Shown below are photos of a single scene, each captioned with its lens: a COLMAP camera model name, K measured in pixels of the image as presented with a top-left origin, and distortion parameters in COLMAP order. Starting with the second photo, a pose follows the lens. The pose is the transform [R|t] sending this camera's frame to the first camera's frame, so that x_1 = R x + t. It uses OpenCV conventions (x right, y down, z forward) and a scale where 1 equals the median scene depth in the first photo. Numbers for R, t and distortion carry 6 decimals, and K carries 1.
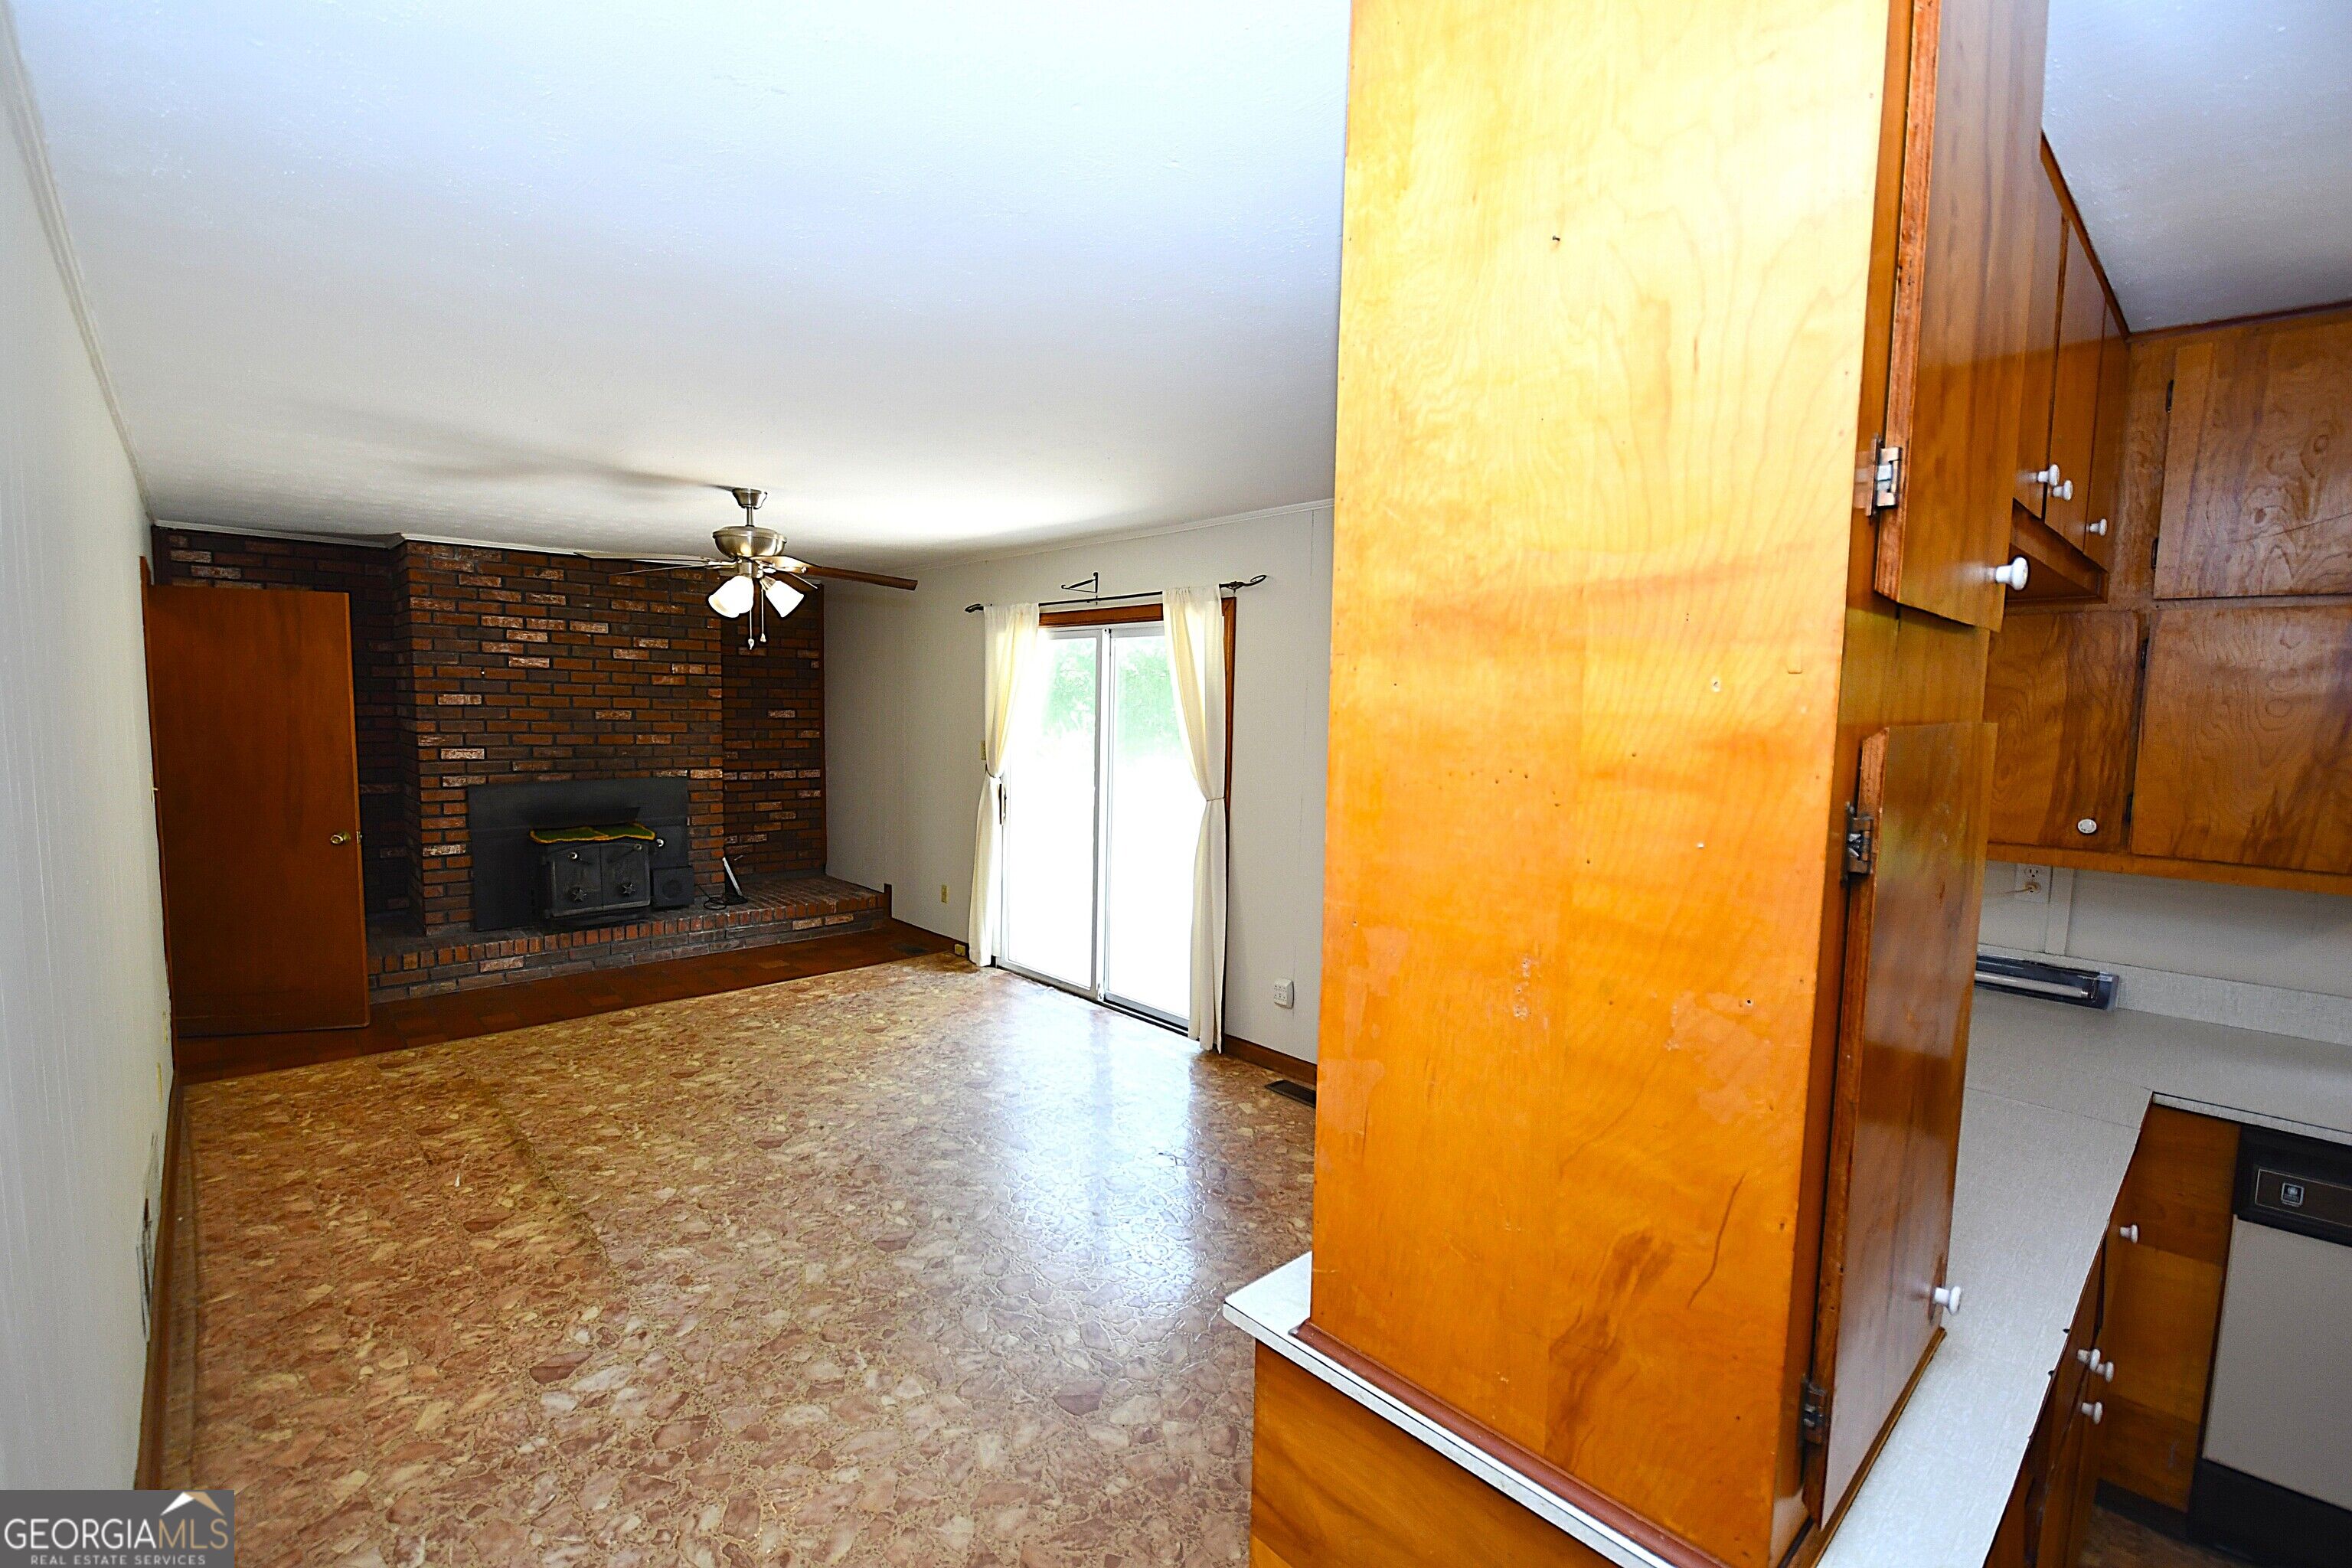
lens RADIAL K [[1032.1, 0, 1168.7], [0, 1032.1, 785.5], [0, 0, 1]] dist [0.001959, -0.007887]
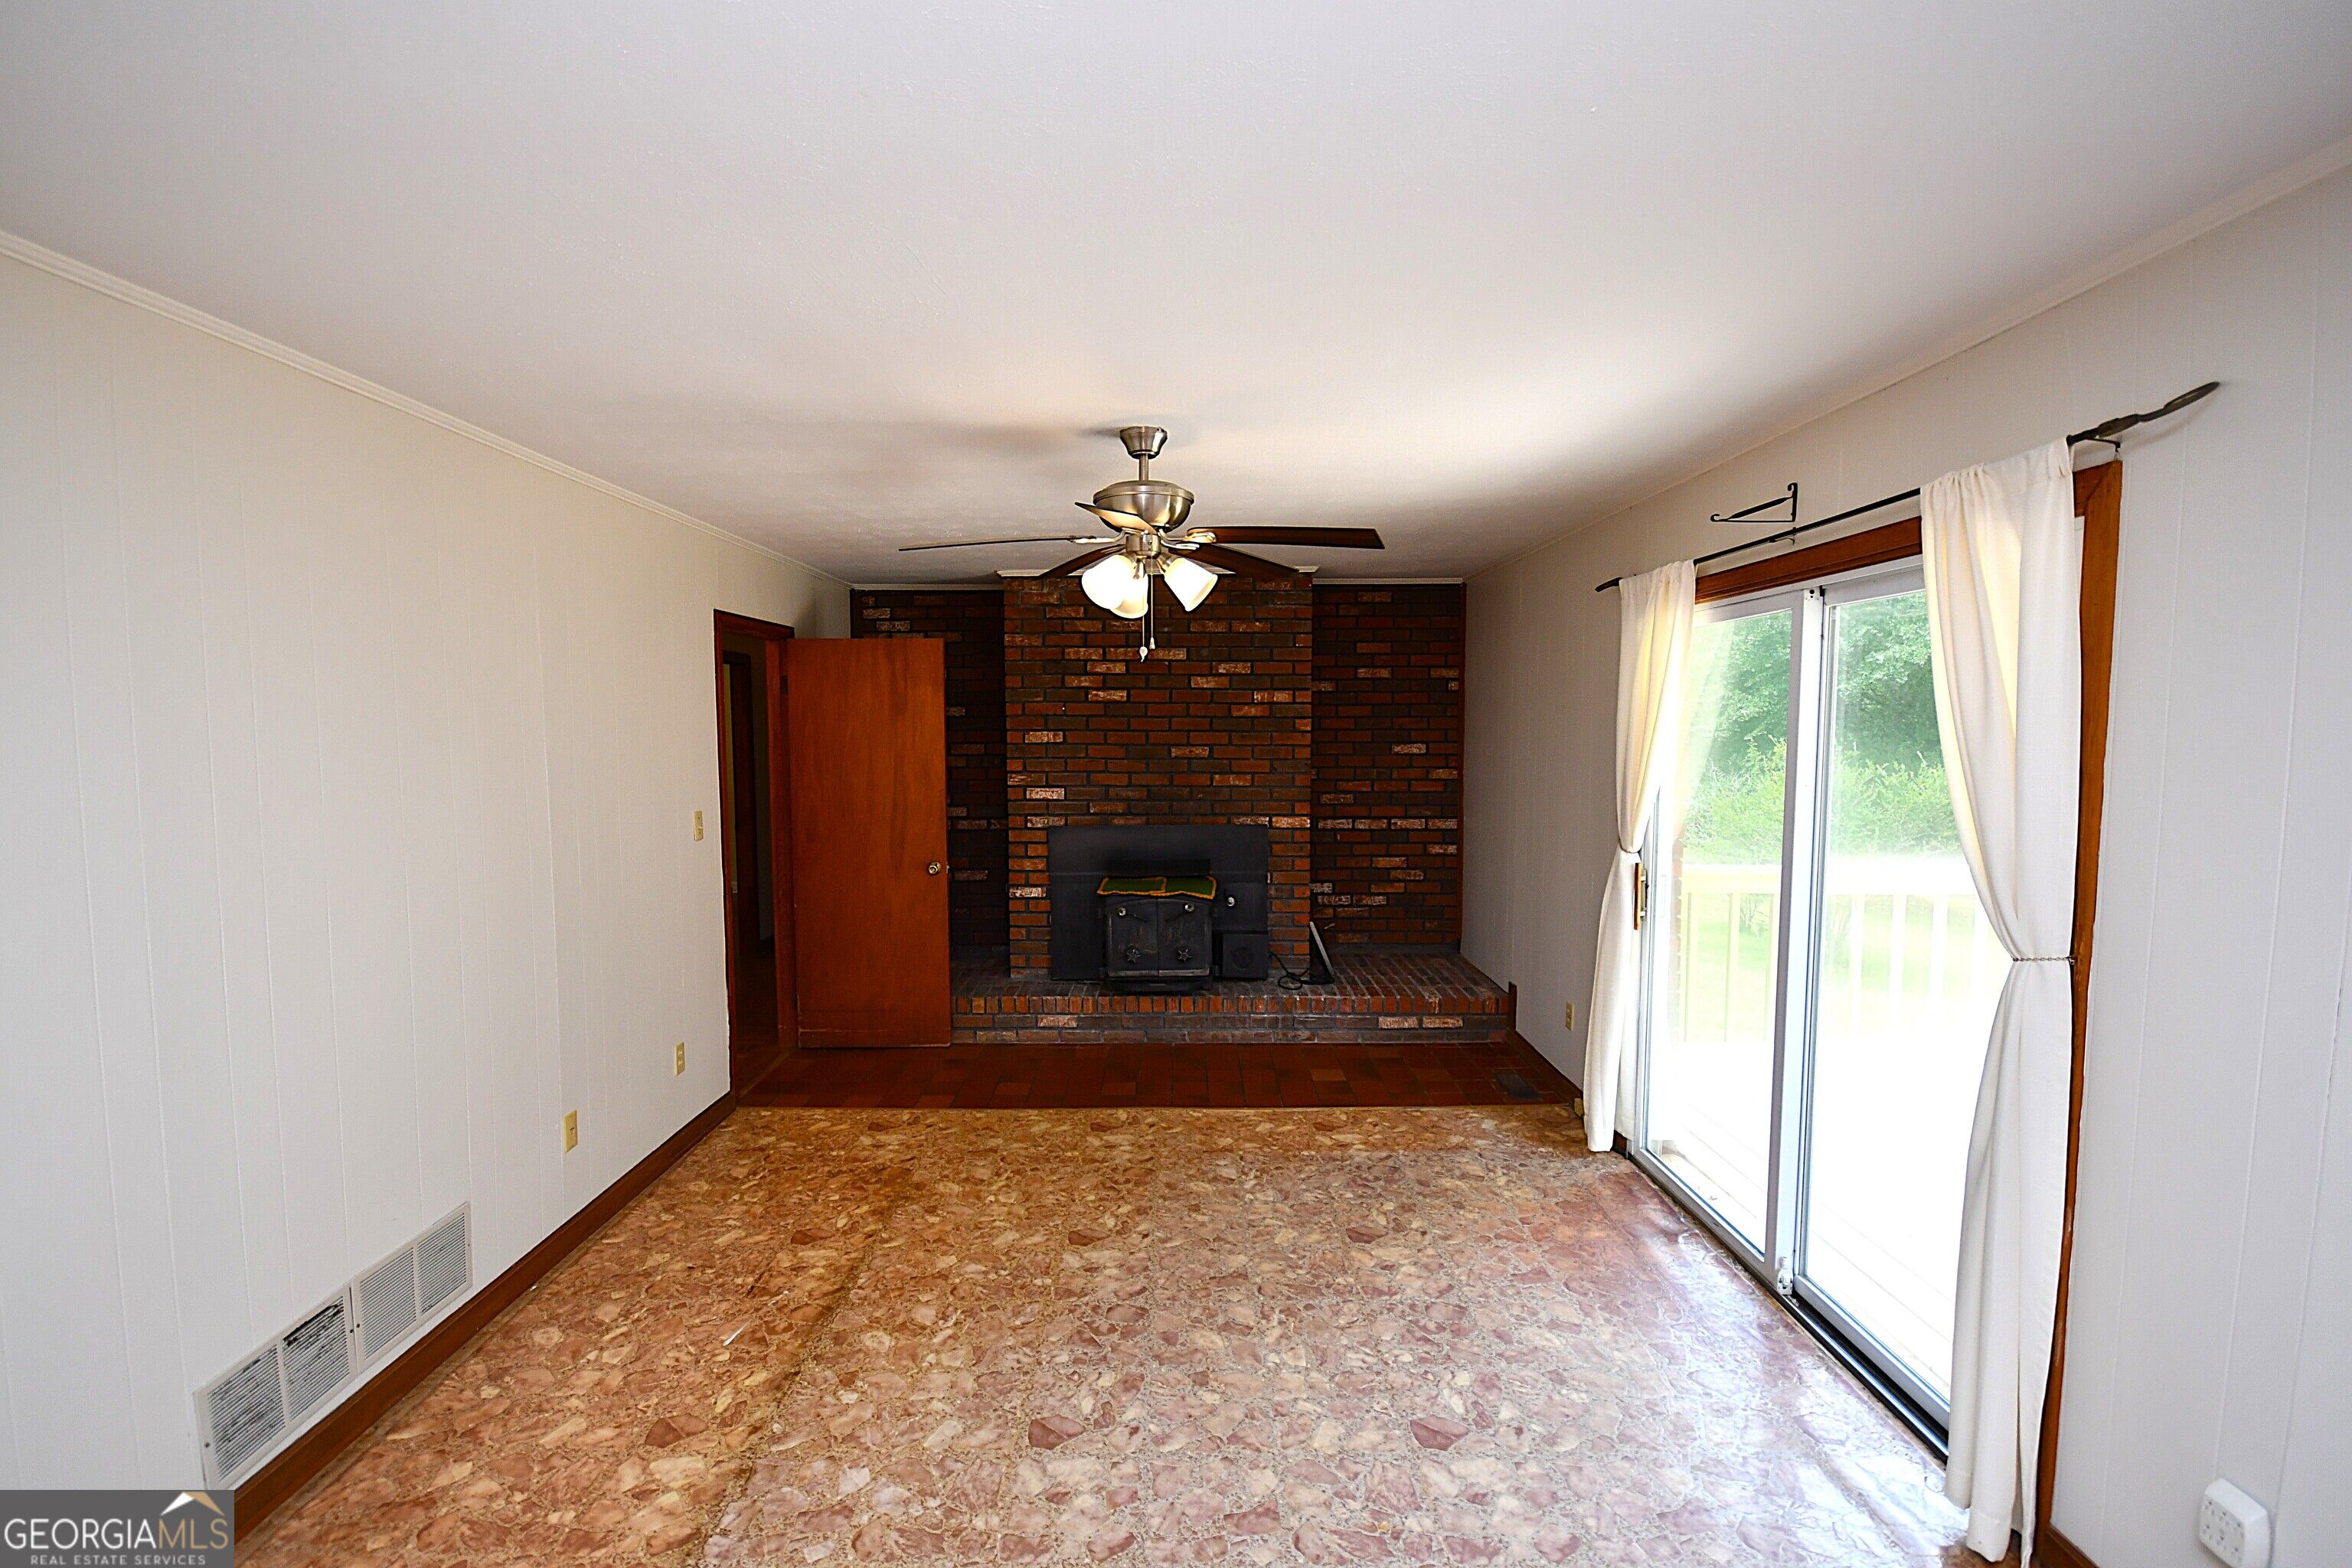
lens RADIAL K [[1032.1, 0, 1170.9], [0, 1032.1, 789.8], [0, 0, 1]] dist [0.001959, -0.007887]
pose [[0.723278, 0.023013, -0.690173, 0.070173], [-0.039738, 0.999175, -0.008327, -0.033673], [0.689412, 0.033449, 0.723596, 0.419786]]
